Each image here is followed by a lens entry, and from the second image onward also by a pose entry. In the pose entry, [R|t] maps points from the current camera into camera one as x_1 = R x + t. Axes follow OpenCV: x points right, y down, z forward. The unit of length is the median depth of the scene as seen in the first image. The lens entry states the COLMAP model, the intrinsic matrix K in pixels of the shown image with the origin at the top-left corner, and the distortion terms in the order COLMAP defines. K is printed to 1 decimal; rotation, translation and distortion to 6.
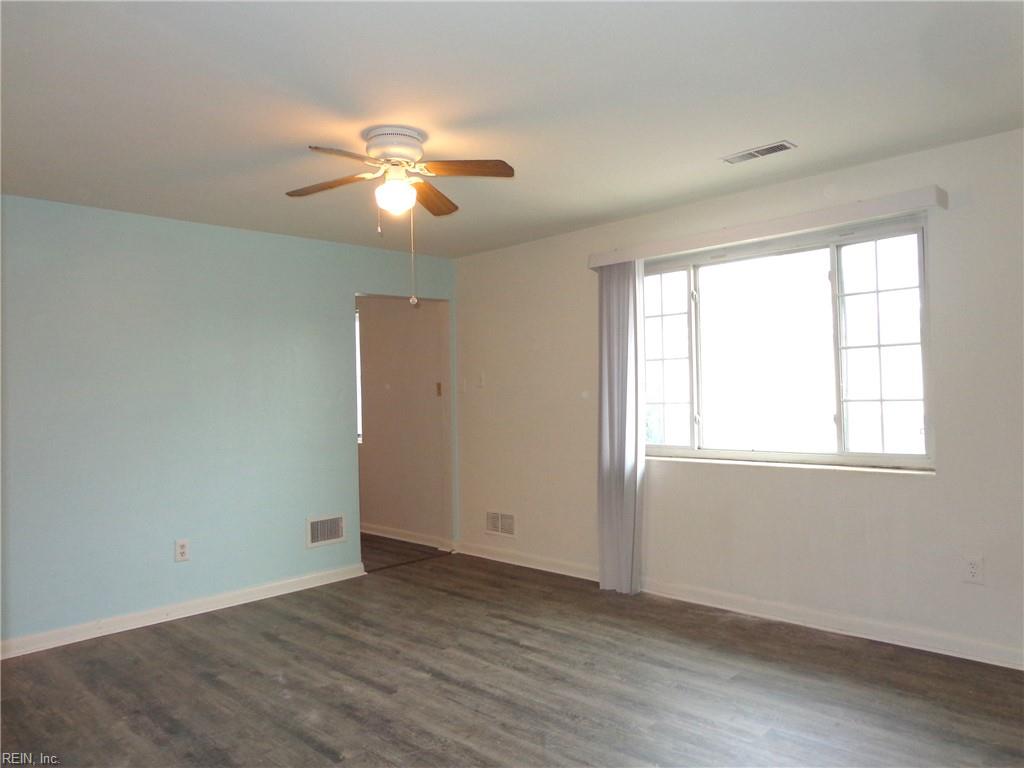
lens RADIAL K [[720.4, 0, 520.6], [0, 720.4, 382.1], [0, 0, 1]] dist [0.000363, 0.009079]
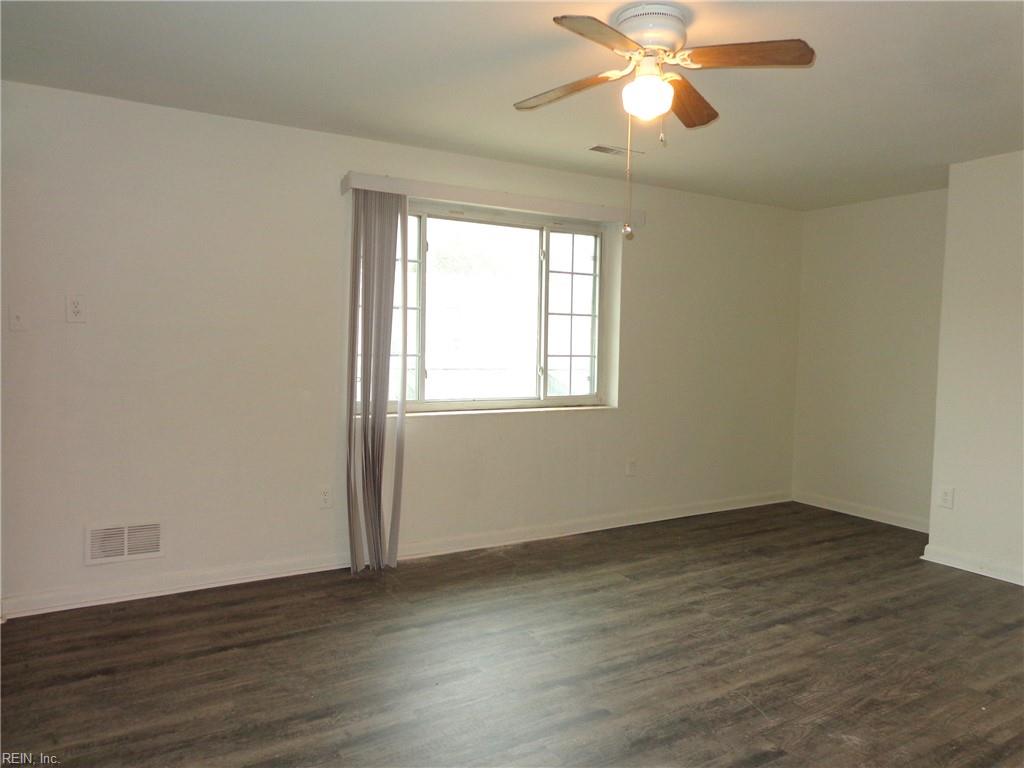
lens RADIAL K [[720.4, 0, 520.2], [0, 720.4, 385.6], [0, 0, 1]] dist [0.000363, 0.009079]
pose [[0.253382, -0.028665, 0.966941, -0.833365], [-0.038754, 0.998458, 0.039755, 0.031467], [-0.966590, -0.047546, 0.251881, 0.776252]]
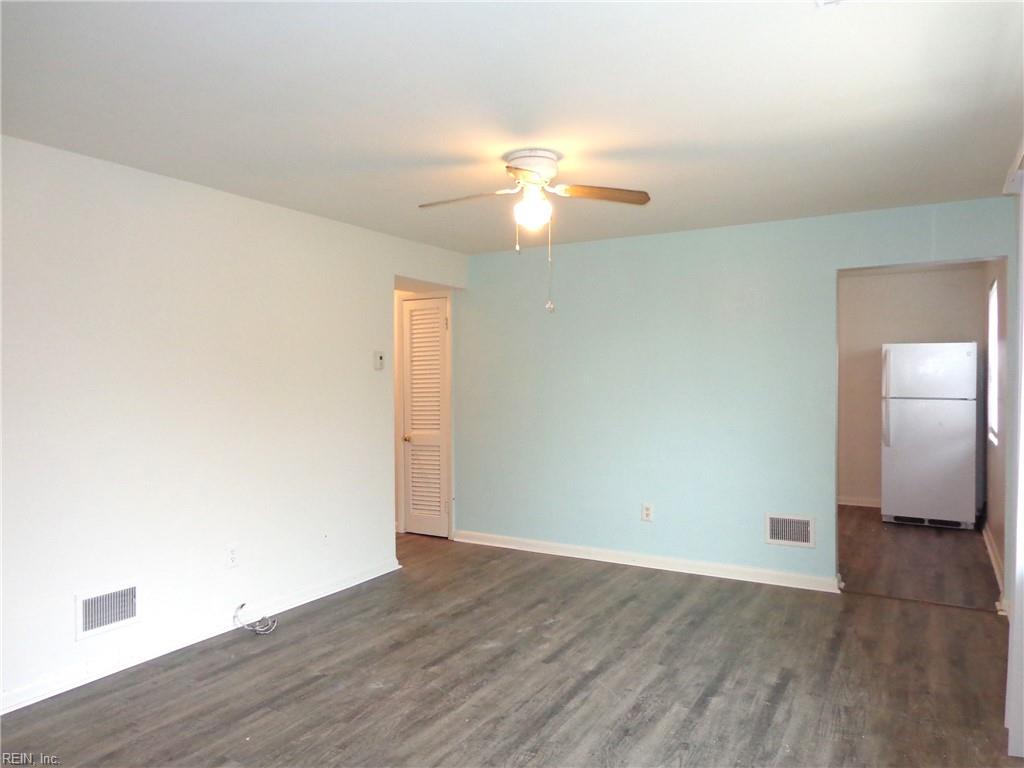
lens RADIAL K [[720.4, 0, 521.4], [0, 720.4, 380.4], [0, 0, 1]] dist [0.000363, 0.009079]
pose [[0.250730, 0.030604, -0.967573, 0.746766], [0.014329, 0.999273, 0.035320, -0.036147], [0.967951, -0.022720, 0.250109, 0.595789]]
